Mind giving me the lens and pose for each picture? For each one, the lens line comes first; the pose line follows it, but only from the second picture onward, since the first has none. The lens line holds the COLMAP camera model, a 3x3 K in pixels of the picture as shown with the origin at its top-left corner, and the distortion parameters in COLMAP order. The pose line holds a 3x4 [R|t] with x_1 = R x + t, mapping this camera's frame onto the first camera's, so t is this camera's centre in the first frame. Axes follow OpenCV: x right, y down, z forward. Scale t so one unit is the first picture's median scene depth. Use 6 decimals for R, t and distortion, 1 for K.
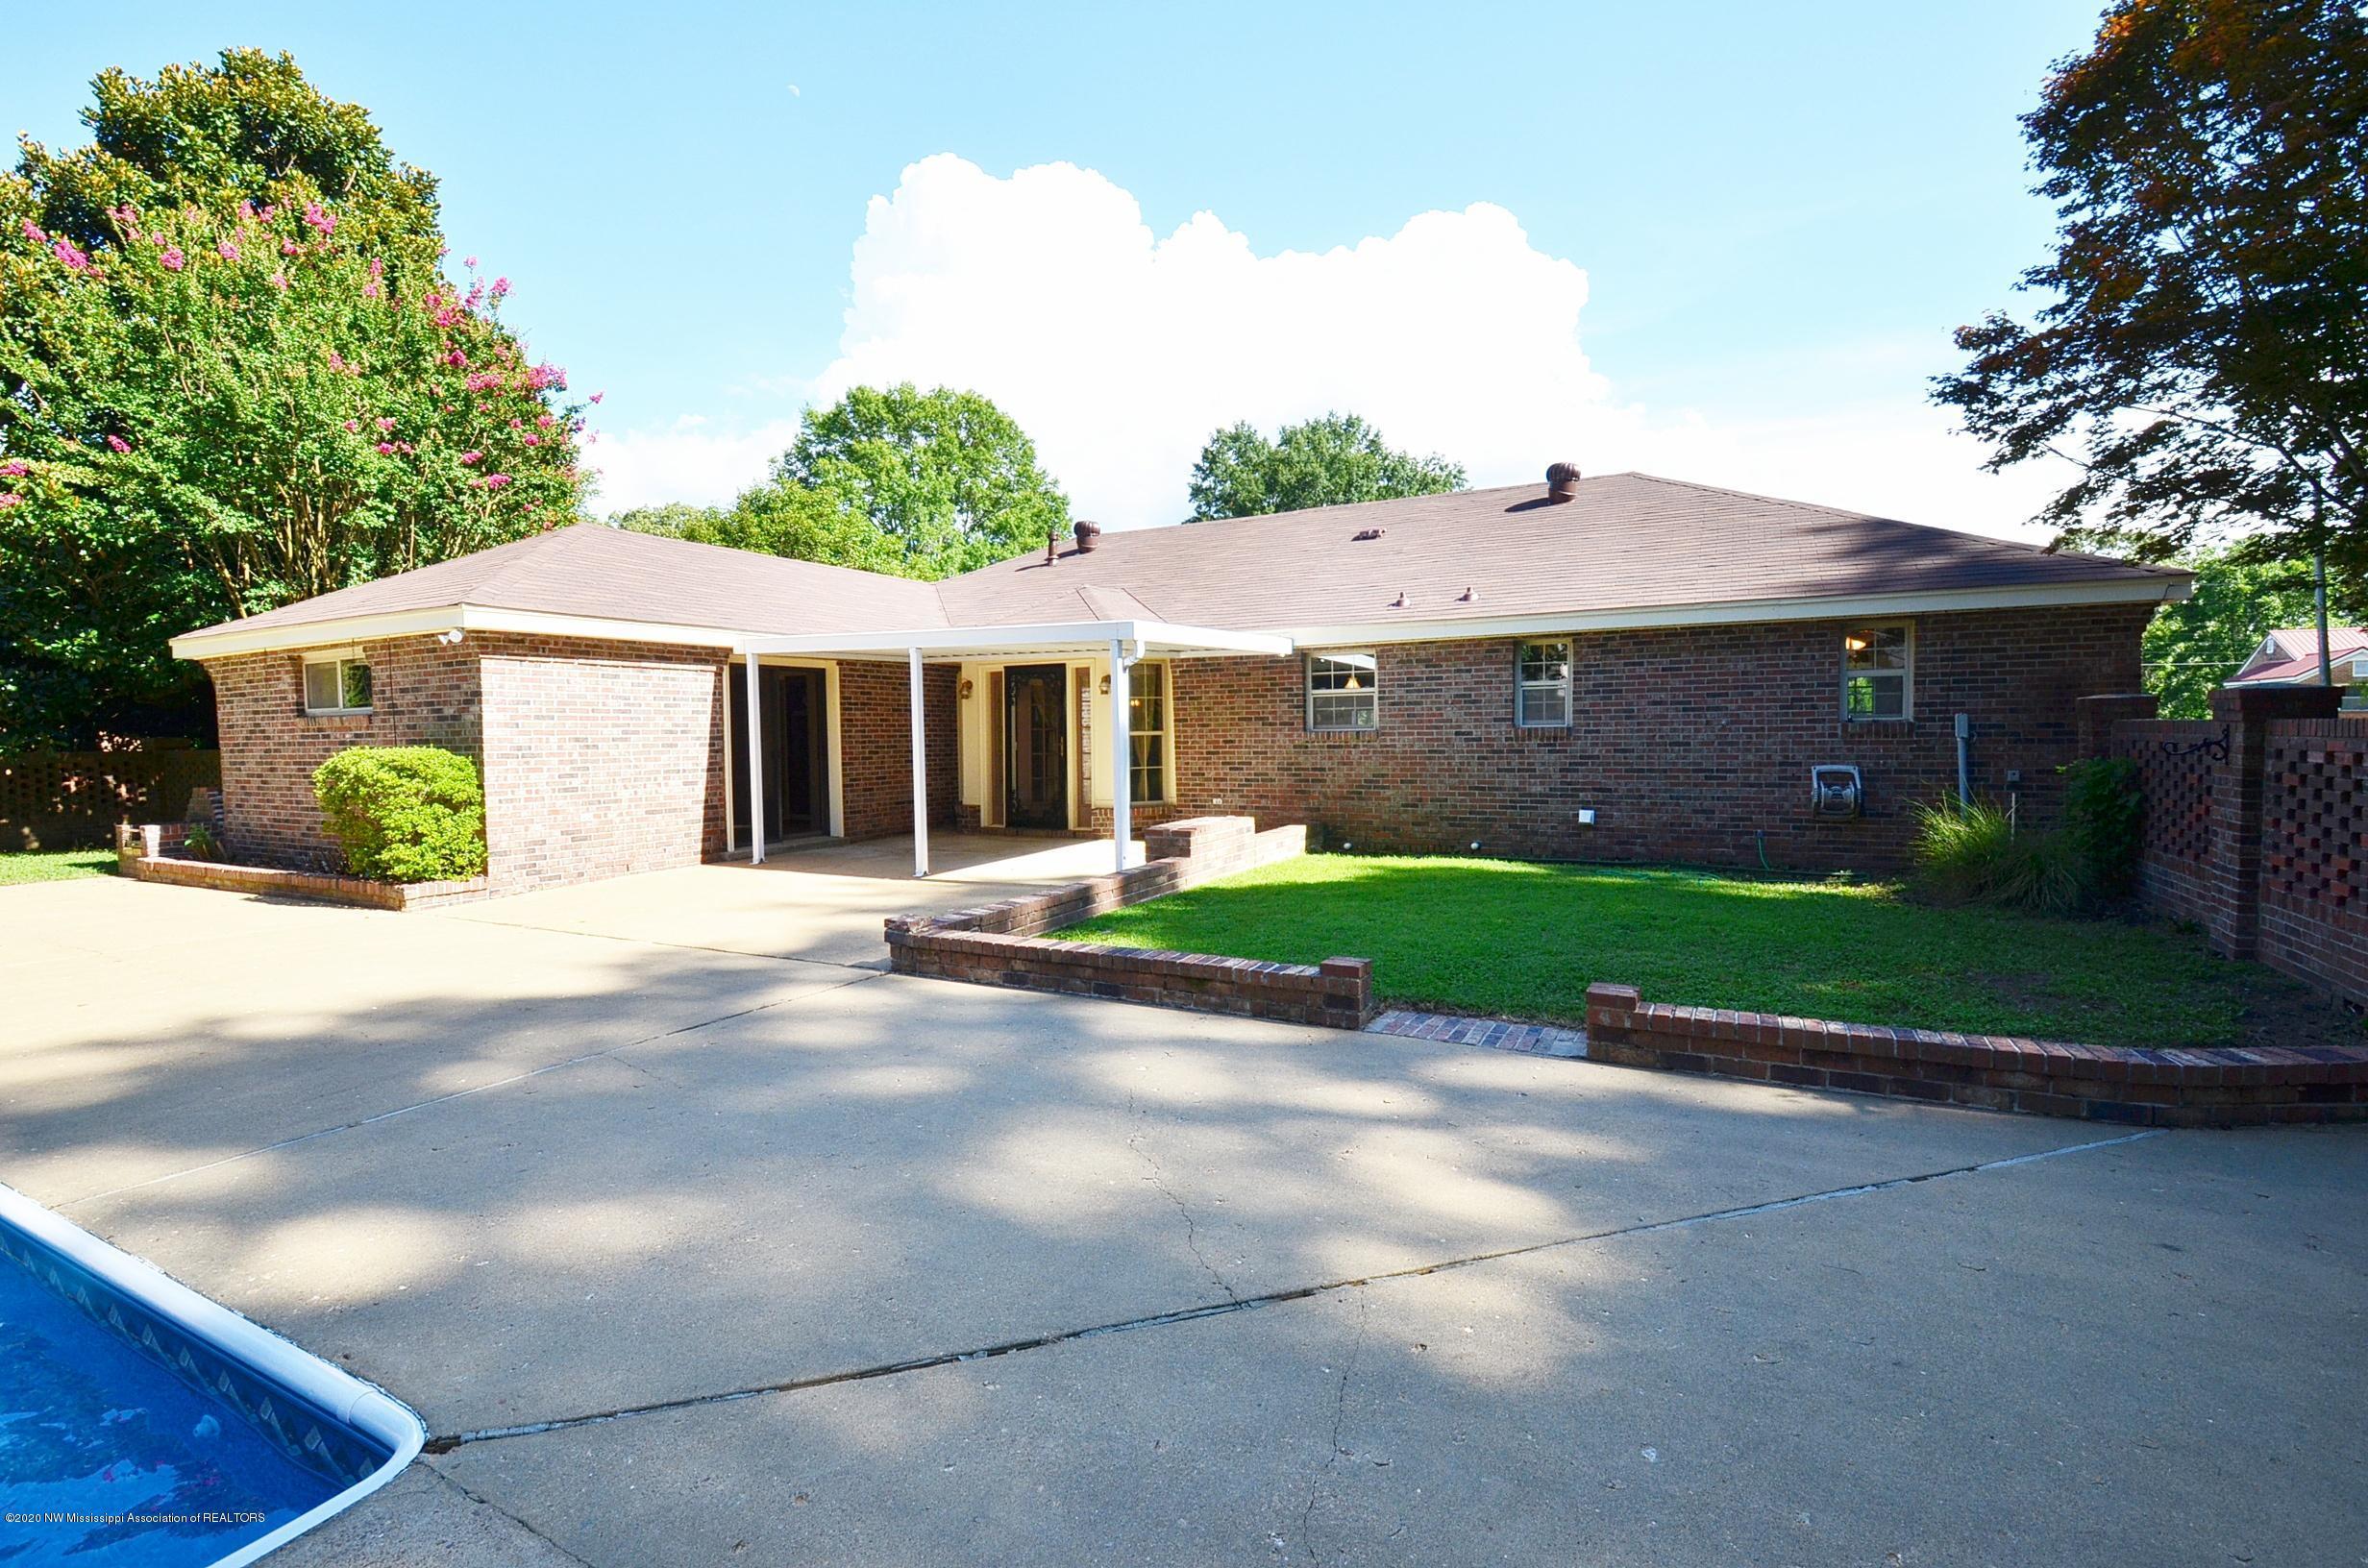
lens RADIAL K [[1045.1, 0, 1182.5], [0, 1045.1, 780.0], [0, 0, 1]] dist [-0.004000, -0.012863]
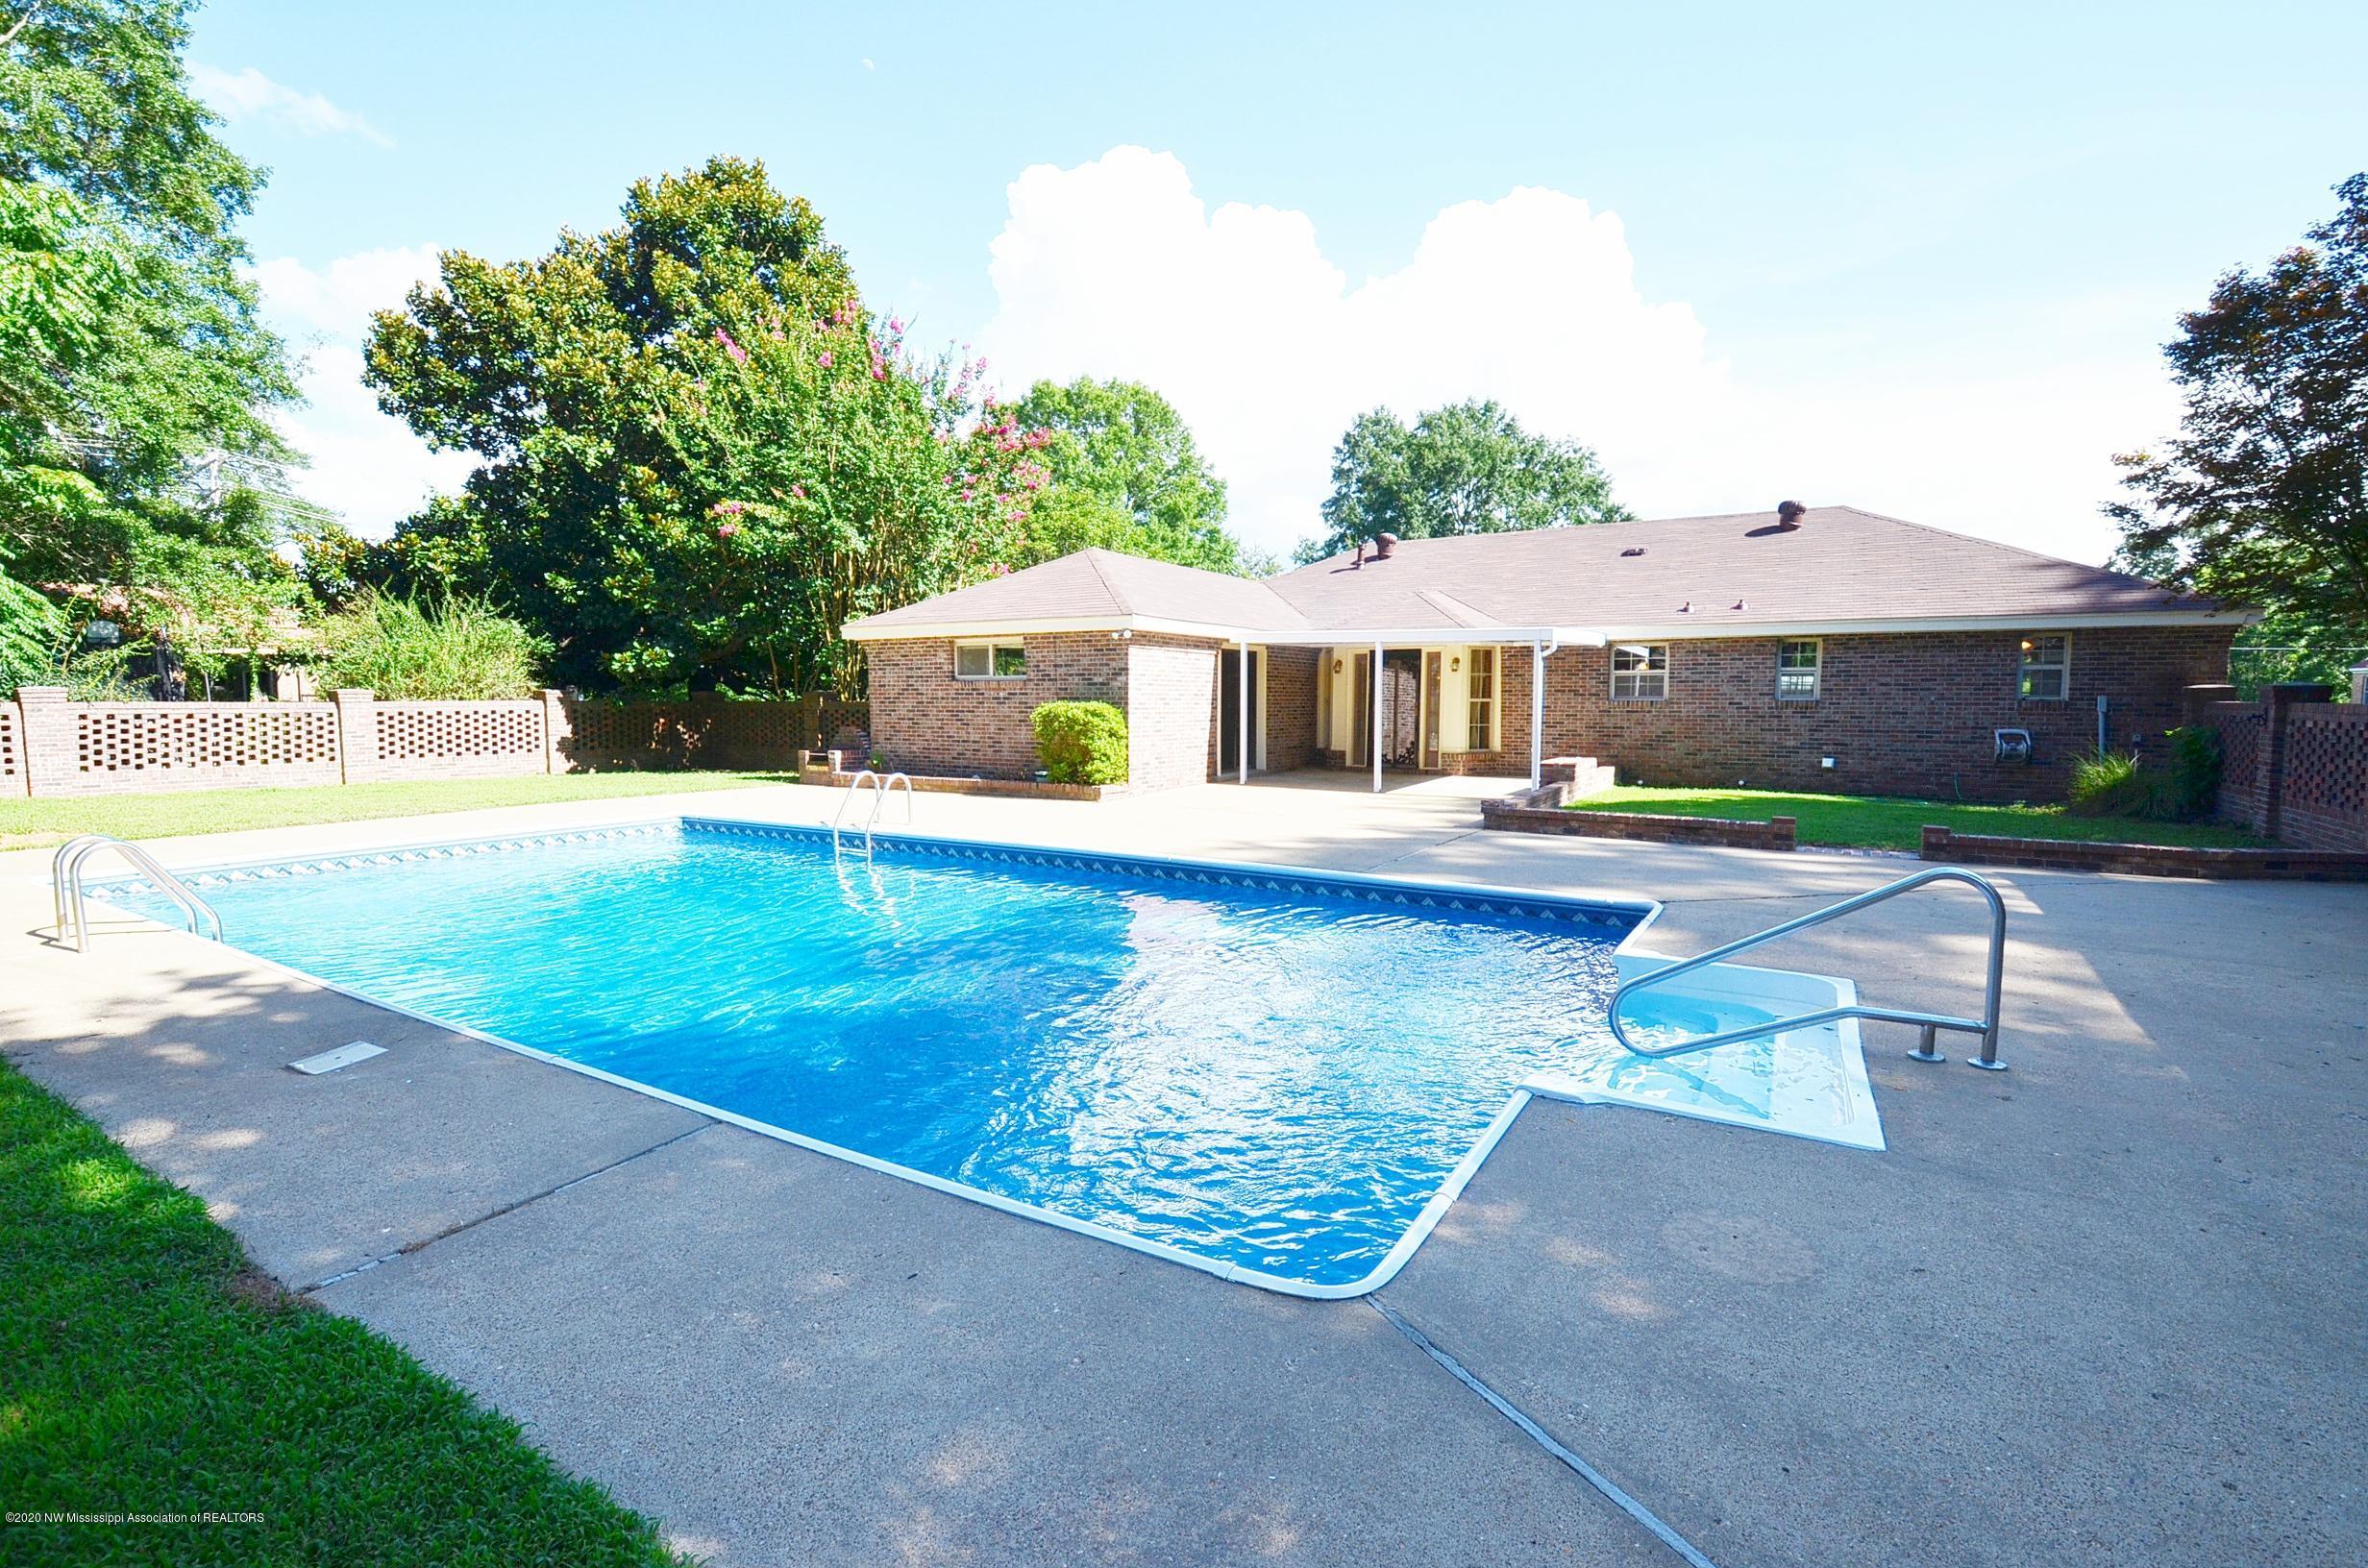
lens RADIAL K [[1045.1, 0, 1174.0], [0, 1045.1, 788.1], [0, 0, 1]] dist [-0.004000, -0.012863]
pose [[0.997172, 0.020875, -0.072203, -0.388531], [-0.018005, 0.999031, 0.040171, 0.027264], [0.072971, -0.038757, 0.996581, -0.479493]]
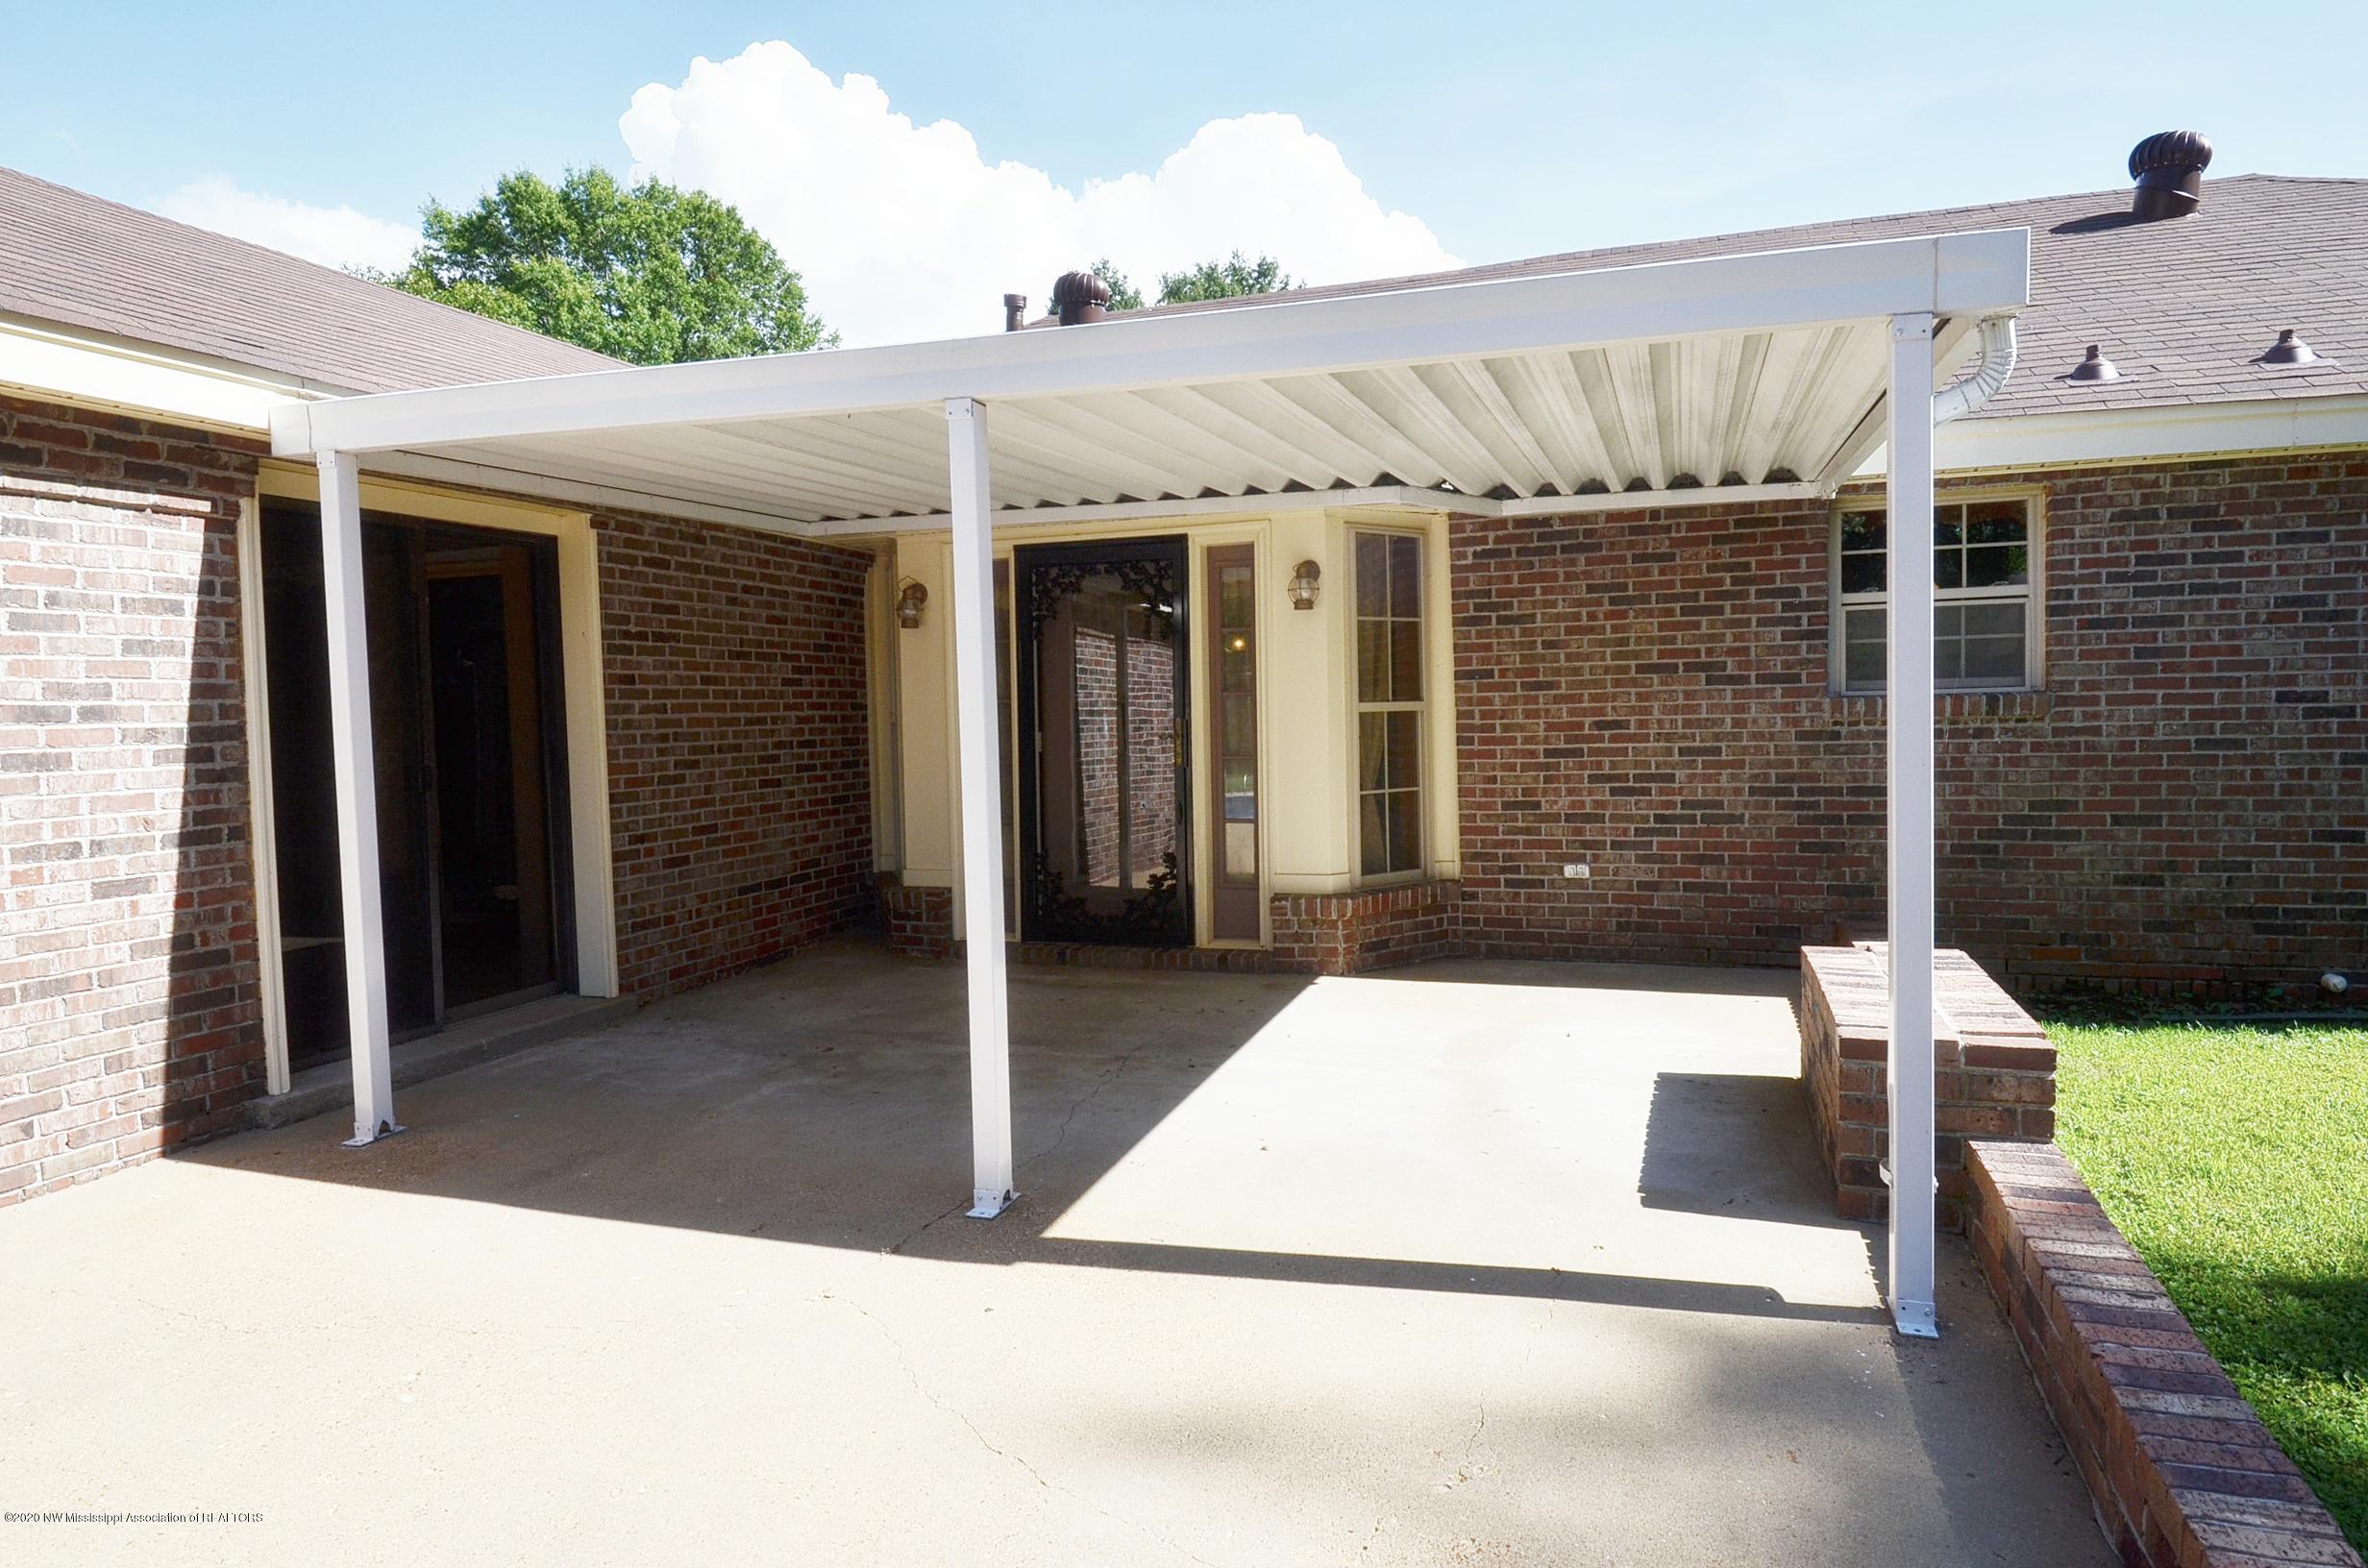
lens RADIAL K [[1370.9, 0, 1180.9], [0, 1370.9, 782.3], [0, 0, 1]] dist [-0.010081, -0.000388]
pose [[0.987818, -0.018554, 0.154505, -0.227431], [0.018018, 0.999826, 0.004872, -0.022236], [-0.154568, -0.002028, 0.987980, 0.557086]]
